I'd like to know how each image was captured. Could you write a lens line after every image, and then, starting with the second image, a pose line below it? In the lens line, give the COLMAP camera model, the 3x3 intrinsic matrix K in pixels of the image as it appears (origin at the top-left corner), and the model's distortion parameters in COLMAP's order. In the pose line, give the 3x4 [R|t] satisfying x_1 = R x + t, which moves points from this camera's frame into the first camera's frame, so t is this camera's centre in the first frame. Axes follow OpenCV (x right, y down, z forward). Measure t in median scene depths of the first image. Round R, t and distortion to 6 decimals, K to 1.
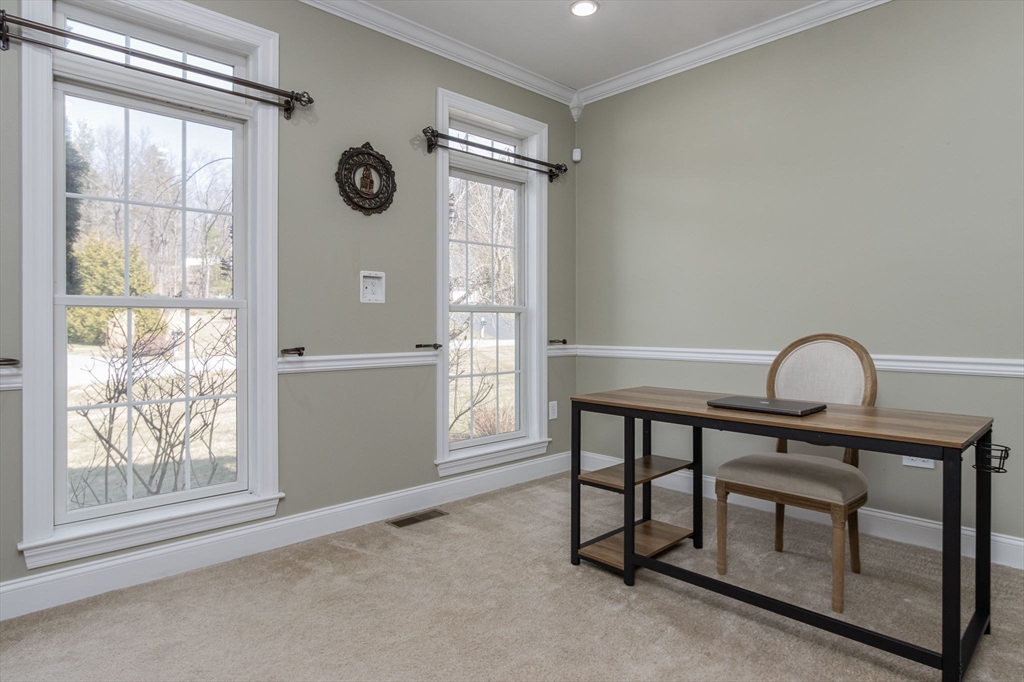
lens RADIAL K [[619.9, 0, 516.1], [0, 619.9, 335.2], [0, 0, 1]] dist [-0.012758, 0.006365]
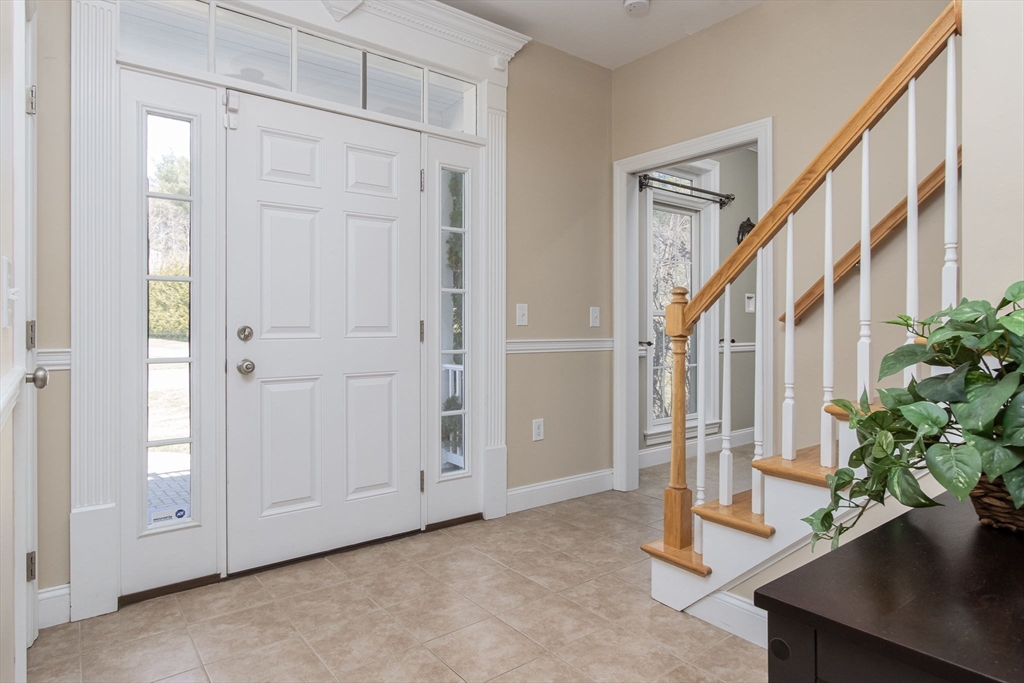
lens RADIAL K [[619.9, 0, 508.0], [0, 619.9, 340.2], [0, 0, 1]] dist [-0.012758, 0.006365]
pose [[0.995132, -0.001128, -0.098546, -0.281400], [0.001341, 0.999997, 0.002099, 0.007407], [0.098543, -0.002221, 0.995130, -0.289886]]
